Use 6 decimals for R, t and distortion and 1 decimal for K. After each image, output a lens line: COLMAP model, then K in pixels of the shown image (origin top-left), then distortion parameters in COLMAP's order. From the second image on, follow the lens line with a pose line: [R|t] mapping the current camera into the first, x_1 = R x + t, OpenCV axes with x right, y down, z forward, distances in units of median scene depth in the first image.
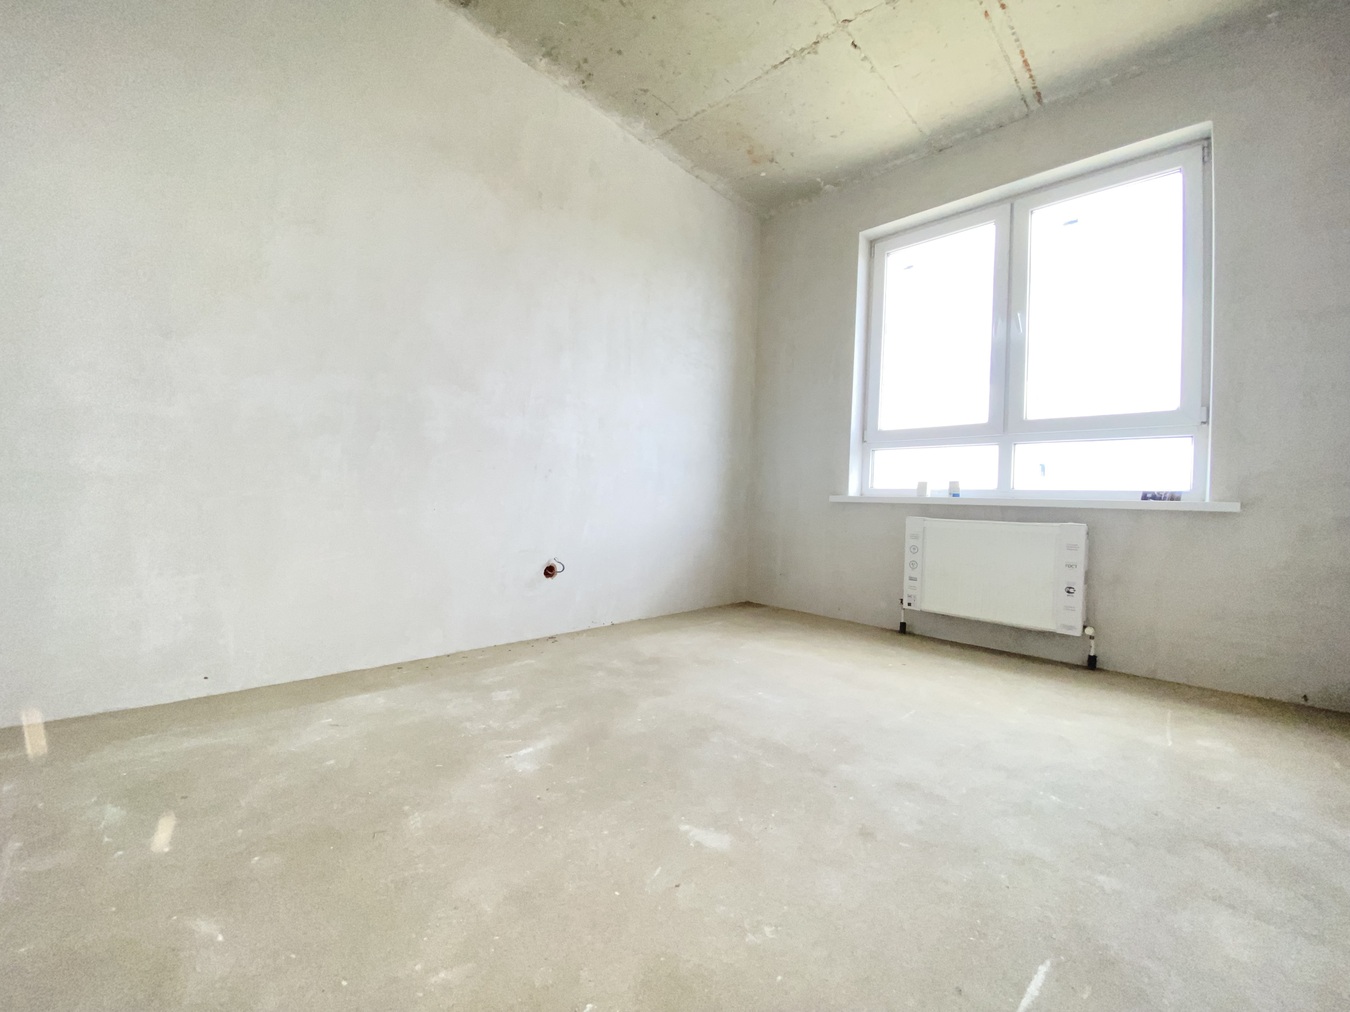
lens RADIAL K [[543.5, 0, 672.4], [0, 543.5, 503.0], [0, 0, 1]] dist [0.030961, -0.023774]
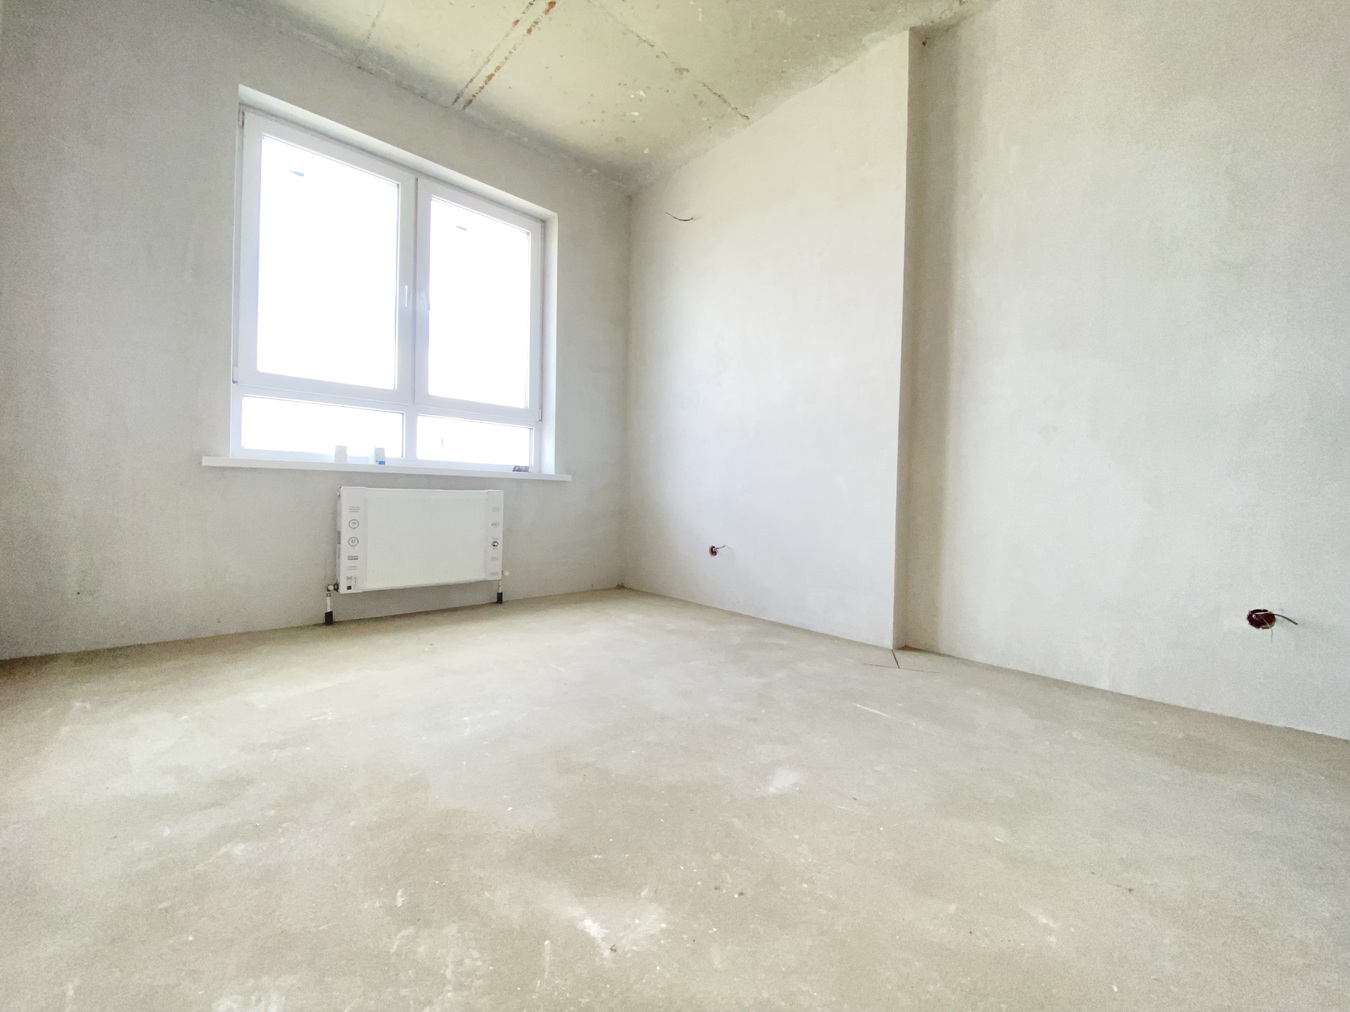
lens RADIAL K [[543.5, 0, 672.4], [0, 543.5, 503.0], [0, 0, 1]] dist [0.030961, -0.023774]
pose [[0.060555, -0.052833, 0.996766, -0.417595], [-0.023654, 0.998242, 0.054349, -0.008848], [-0.997885, -0.026869, 0.059199, 0.466178]]
